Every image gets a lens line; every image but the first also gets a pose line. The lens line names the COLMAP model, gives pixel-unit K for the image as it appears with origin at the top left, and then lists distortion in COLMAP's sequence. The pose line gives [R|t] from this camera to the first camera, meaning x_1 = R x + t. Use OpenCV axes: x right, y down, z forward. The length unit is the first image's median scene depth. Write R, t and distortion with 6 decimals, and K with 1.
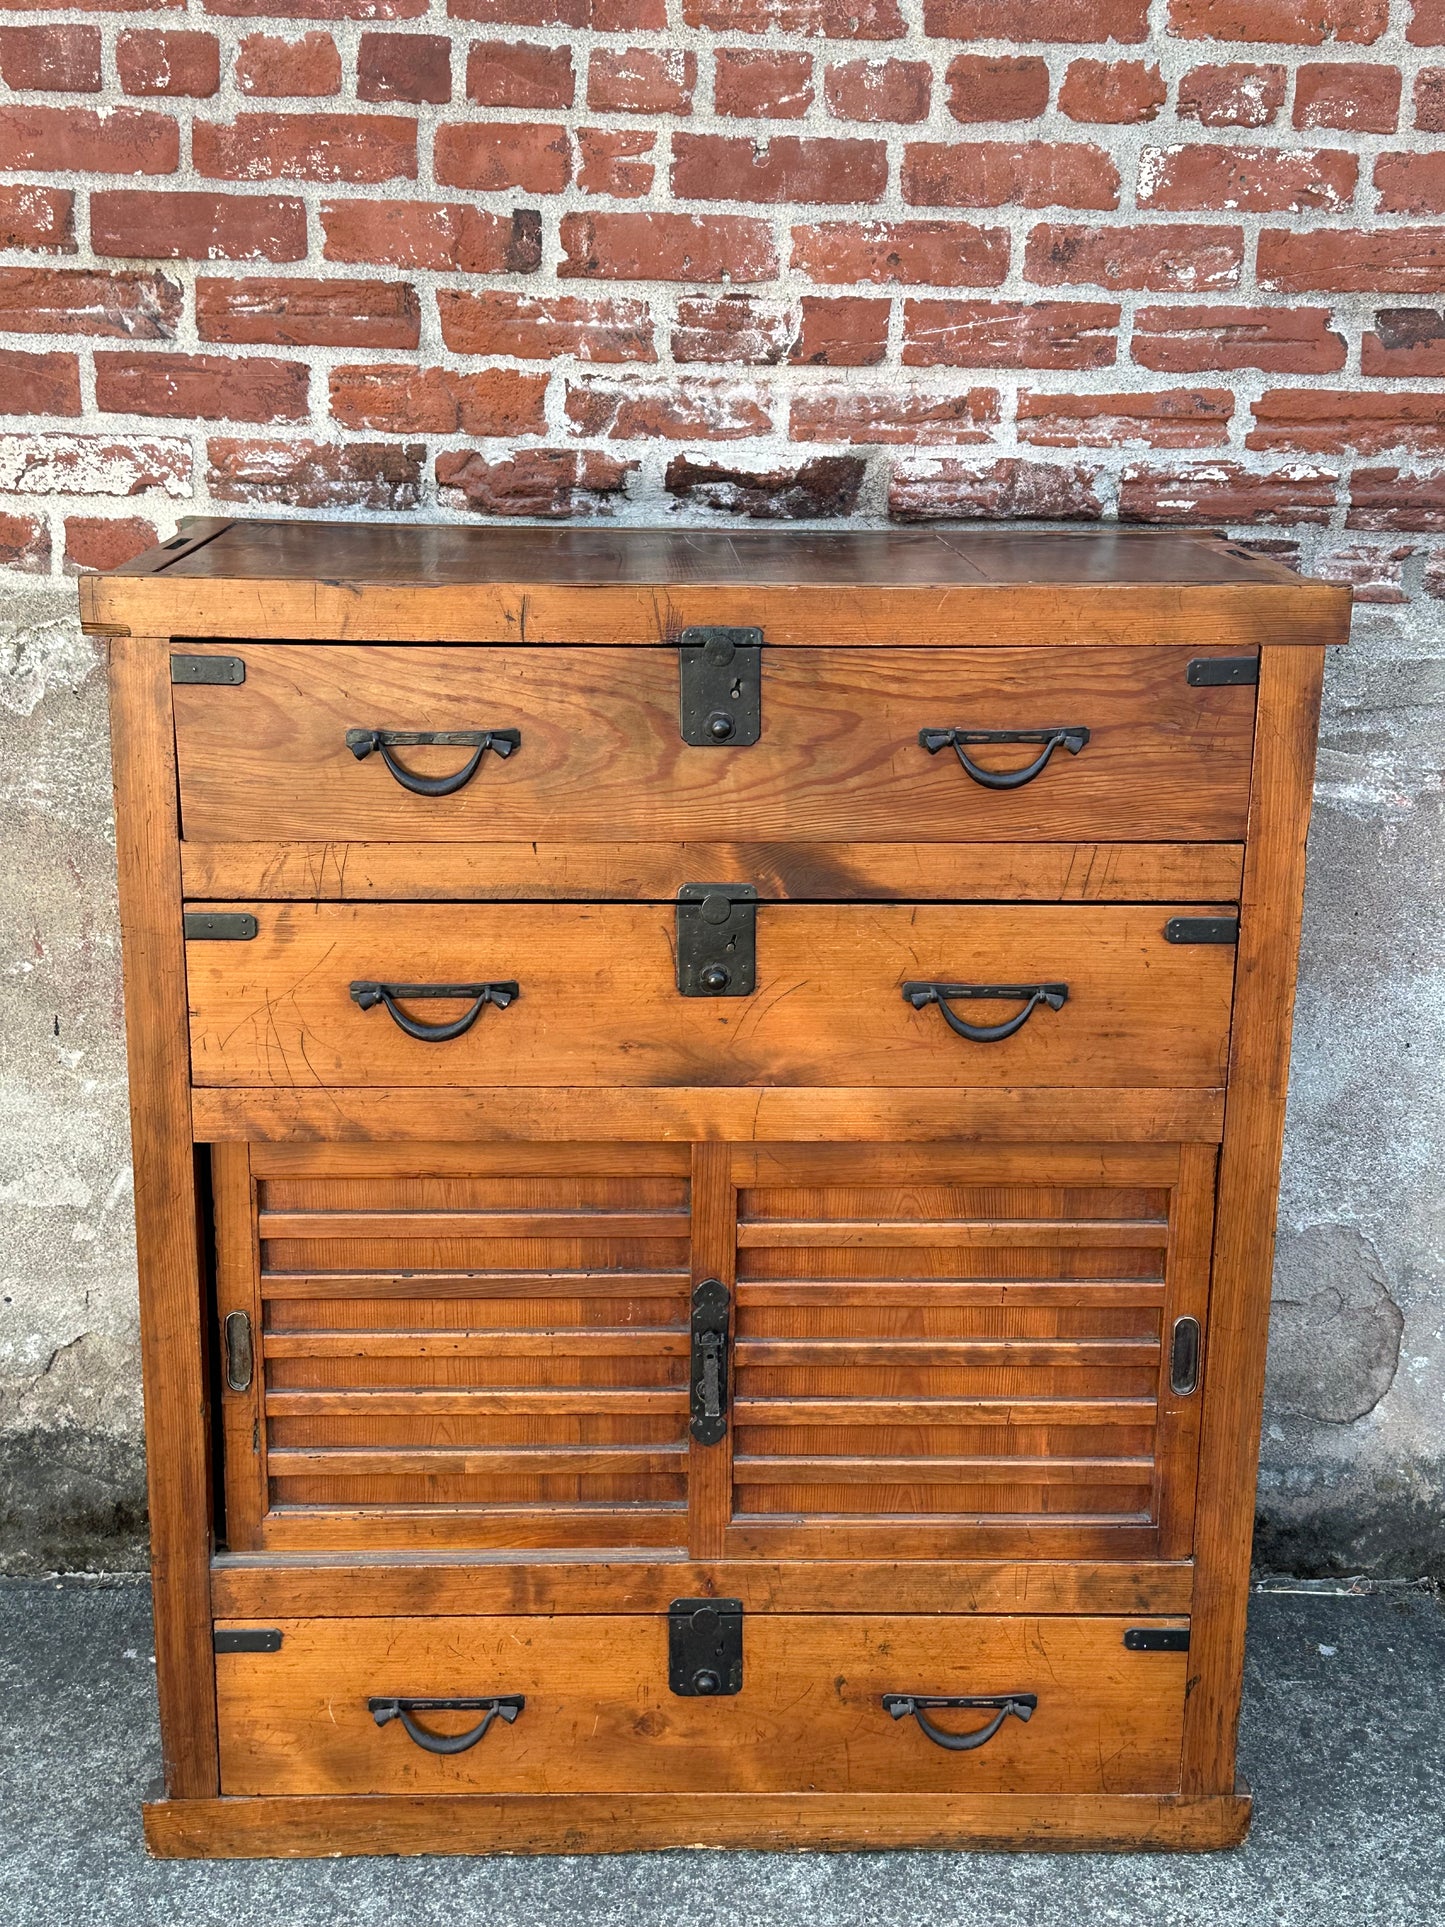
lens RADIAL K [[2420.4, 0, 736.4], [0, 2420.4, 967.1], [0, 0, 1]] dist [0.110245, 0.000000]
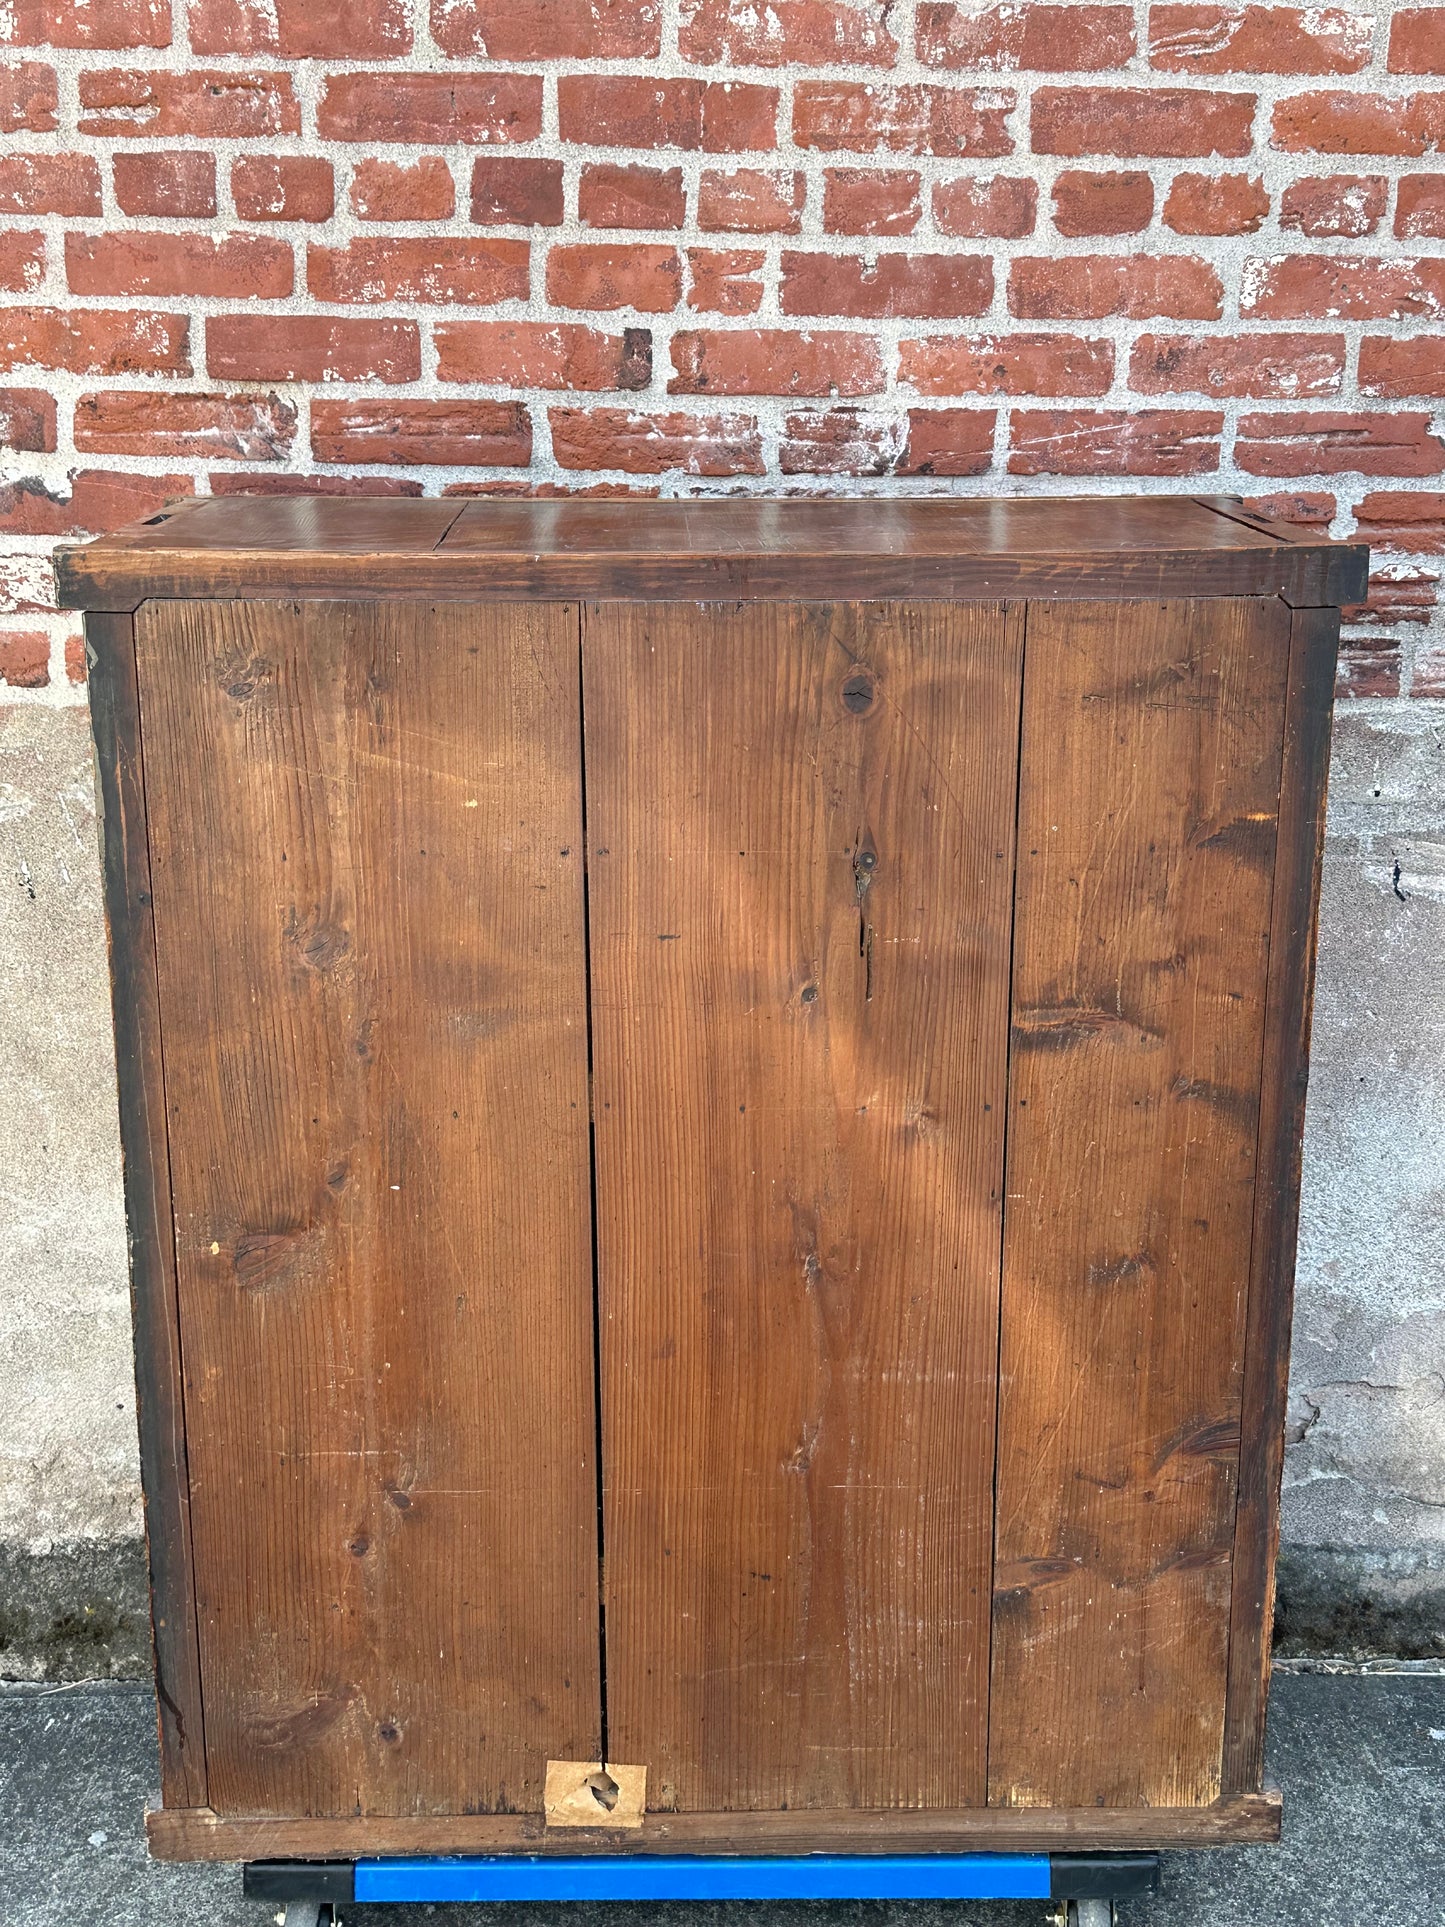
lens RADIAL K [[2420.4, 0, 728.3], [0, 2420.4, 967.5], [0, 0, 1]] dist [0.110245, 0.000000]
pose [[0.999807, -0.015200, 0.012462, -0.064320], [0.015236, 0.999880, -0.002796, -0.041821], [-0.012418, 0.002986, 0.999918, -0.007089]]
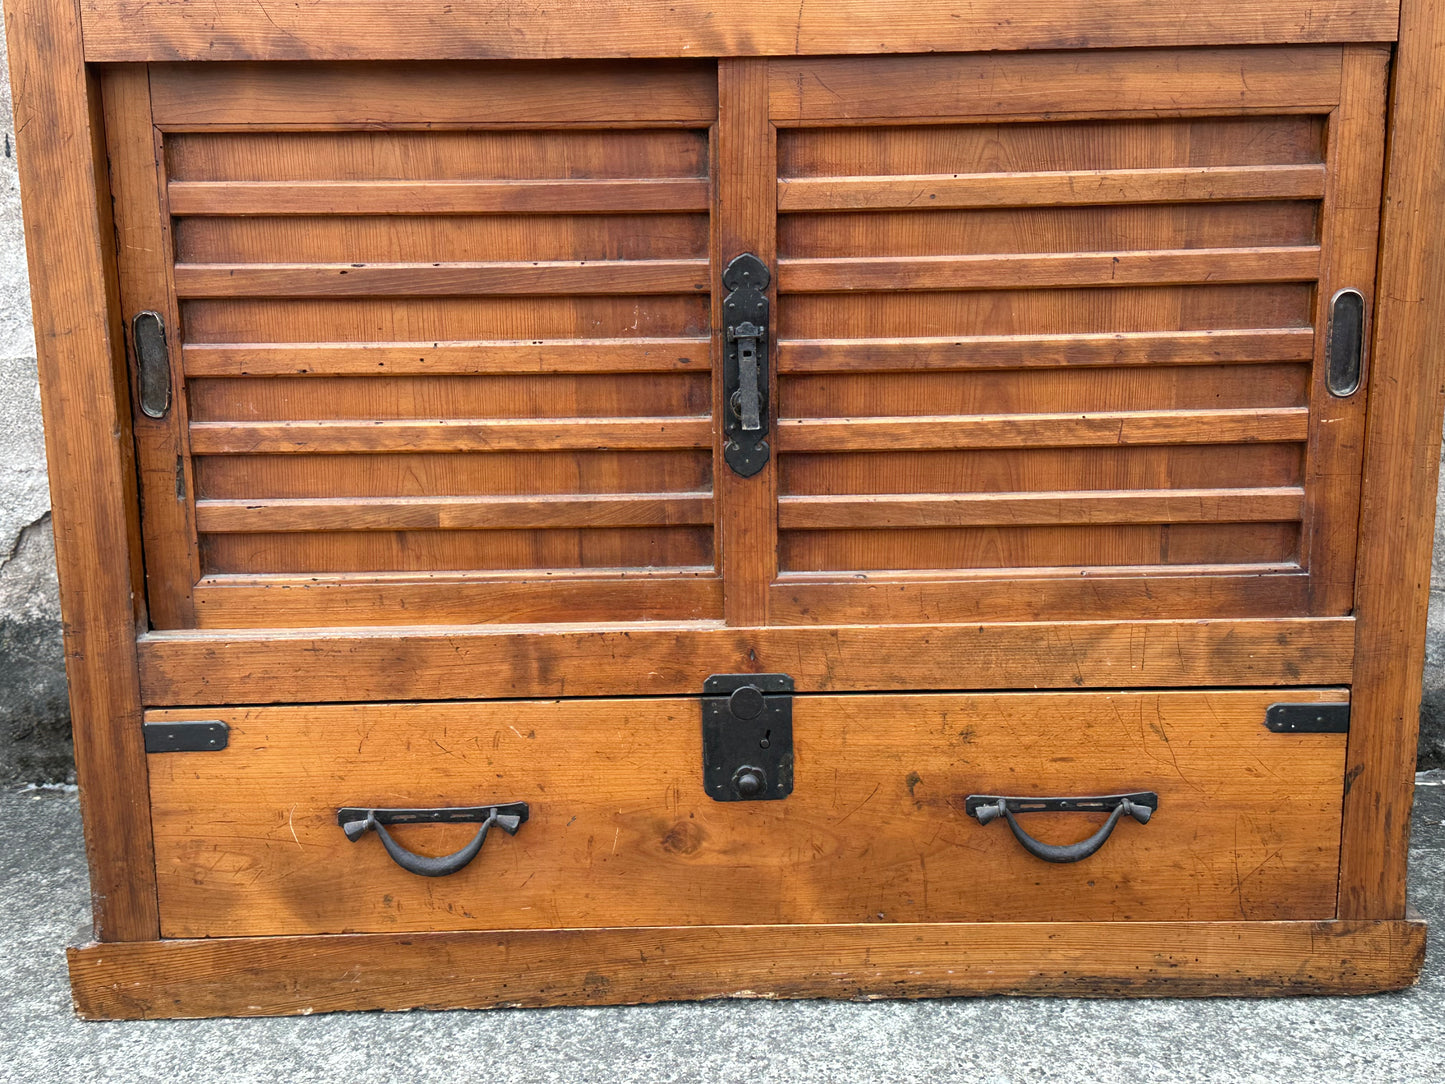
lens RADIAL K [[1815.0, 0, 703.5], [0, 1815.0, 545.4], [0, 0, 1]] dist [0.110245, 0.000000]
pose [[0.999502, -0.023056, -0.021559, -0.012254], [0.021895, 0.998375, -0.052608, 0.228311], [0.022737, 0.052110, 0.998382, 0.361529]]
